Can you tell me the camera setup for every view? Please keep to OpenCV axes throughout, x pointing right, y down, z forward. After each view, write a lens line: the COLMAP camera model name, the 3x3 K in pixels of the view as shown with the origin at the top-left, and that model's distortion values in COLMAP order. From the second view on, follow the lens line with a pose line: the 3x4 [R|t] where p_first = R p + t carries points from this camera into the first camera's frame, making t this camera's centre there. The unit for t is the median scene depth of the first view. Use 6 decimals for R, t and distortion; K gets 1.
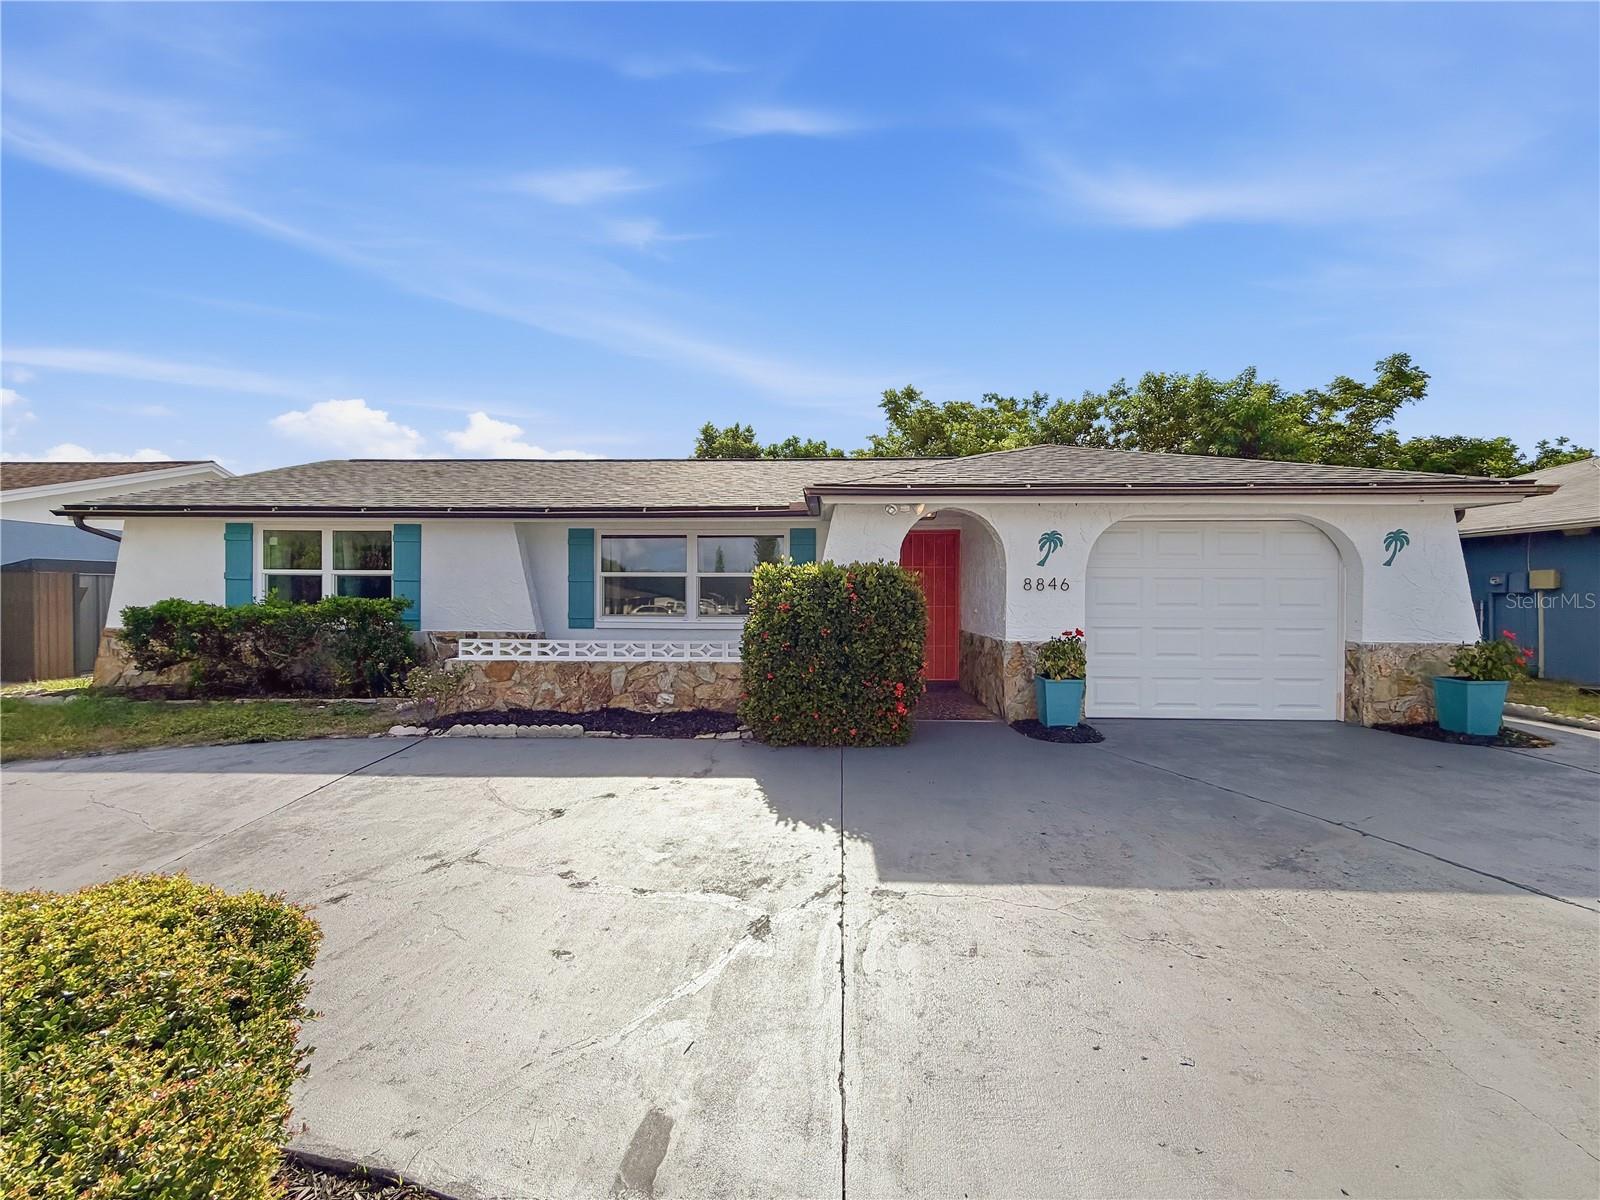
lens RADIAL K [[673.9, 0, 800.0], [0, 673.9, 600.0], [0, 0, 1]] dist [-0.001683, -0.000211]
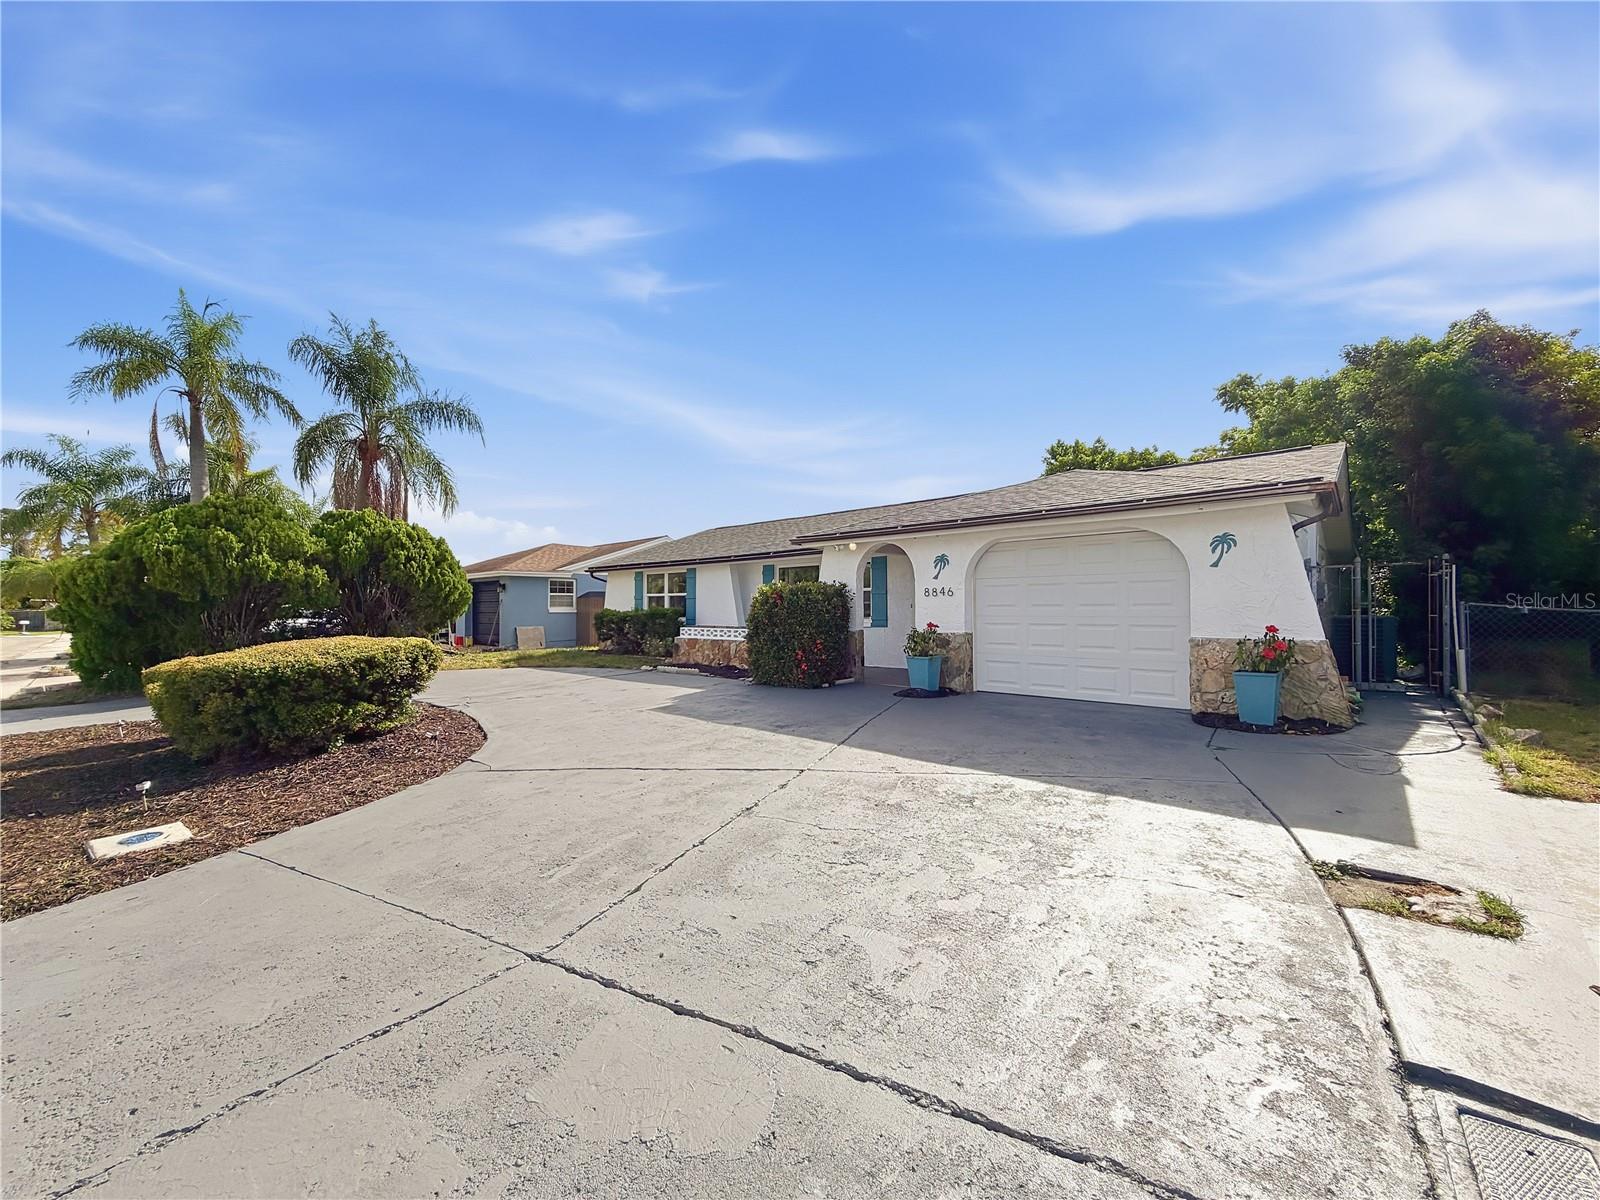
lens RADIAL K [[673.9, 0, 800.0], [0, 673.9, 600.0], [0, 0, 1]] dist [-0.001683, -0.000211]
pose [[0.745418, -0.017633, -0.666364, 0.935715], [0.005134, 0.999772, -0.020713, 0.018131], [0.666578, 0.012019, 0.745339, -0.211109]]
